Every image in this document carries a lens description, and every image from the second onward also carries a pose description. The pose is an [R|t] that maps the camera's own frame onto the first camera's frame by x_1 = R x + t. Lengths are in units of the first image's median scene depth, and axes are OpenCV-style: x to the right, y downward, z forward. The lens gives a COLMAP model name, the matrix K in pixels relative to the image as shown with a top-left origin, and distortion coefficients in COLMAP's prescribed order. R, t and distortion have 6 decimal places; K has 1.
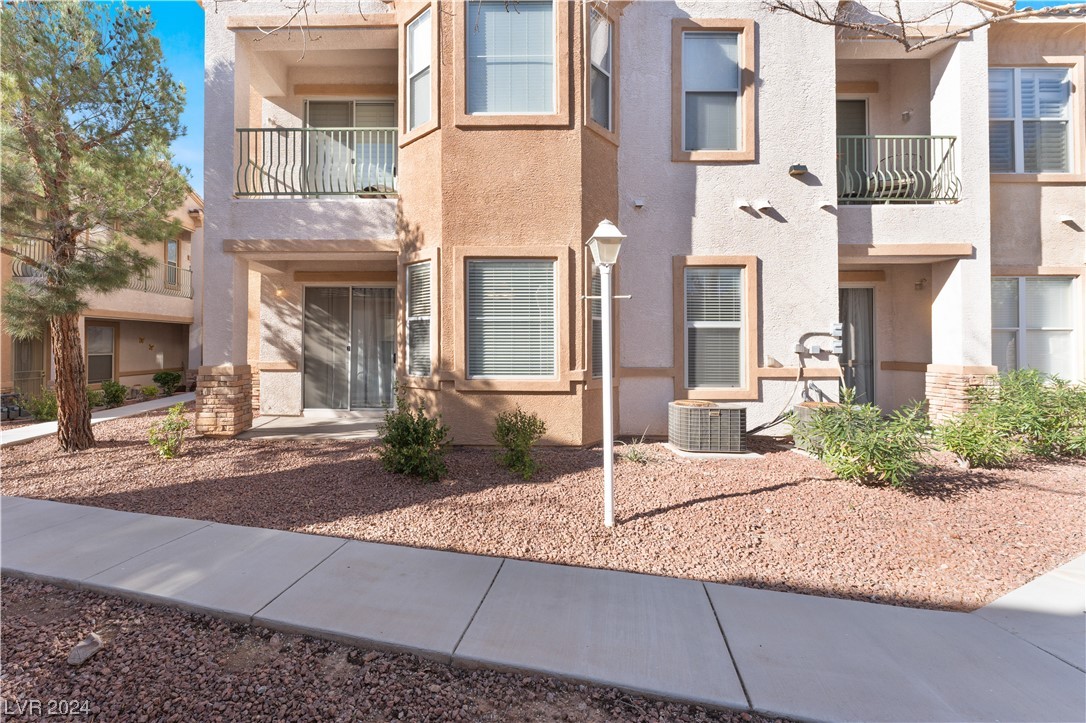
lens RADIAL K [[477.7, 0, 521.3], [0, 477.7, 332.9], [0, 0, 1]] dist [-0.002549, -0.000611]
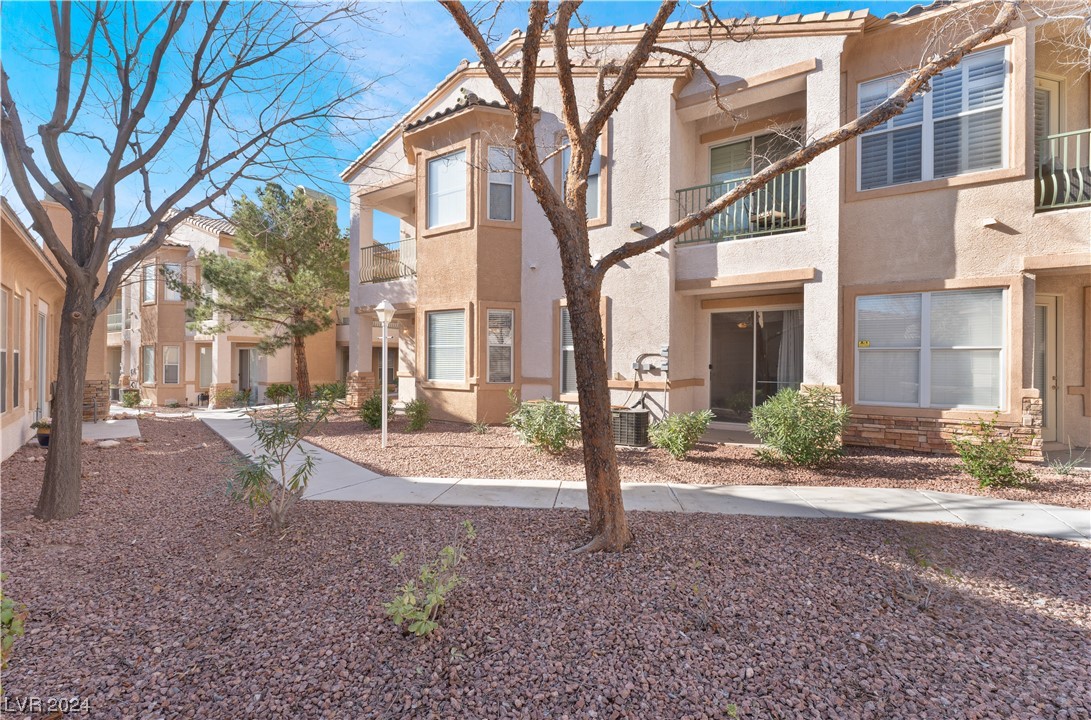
lens RADIAL K [[447.2, 0, 545.5], [0, 447.2, 360.0], [0, 0, 1]] dist [-0.002722, -0.000181]
pose [[0.853635, 0.003186, -0.520862, 0.991155], [0.004838, 0.999890, 0.014045, -0.001270], [0.520849, -0.014509, 0.853526, -0.155385]]
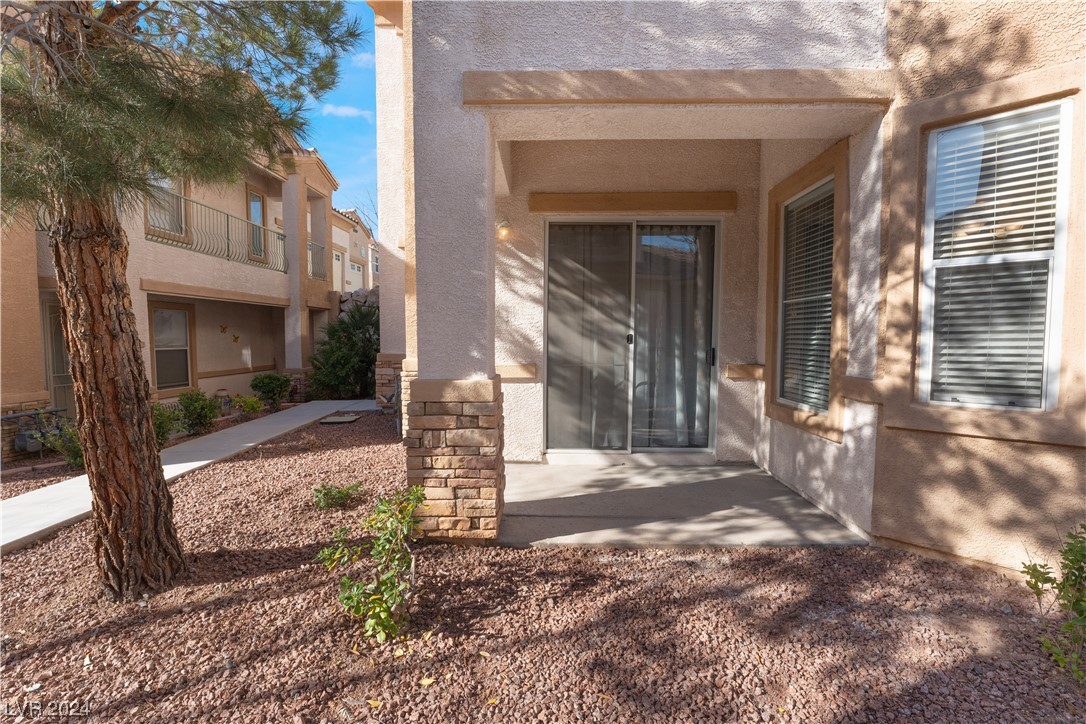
lens RADIAL K [[484.6, 0, 579.2], [0, 484.6, 358.8], [0, 0, 1]] dist [-0.001239, -0.010768]
pose [[0.999908, 0.001256, -0.013504, -0.519531], [-0.000315, 0.997581, 0.069508, 0.019957], [0.013558, -0.069497, 0.997490, 0.570422]]
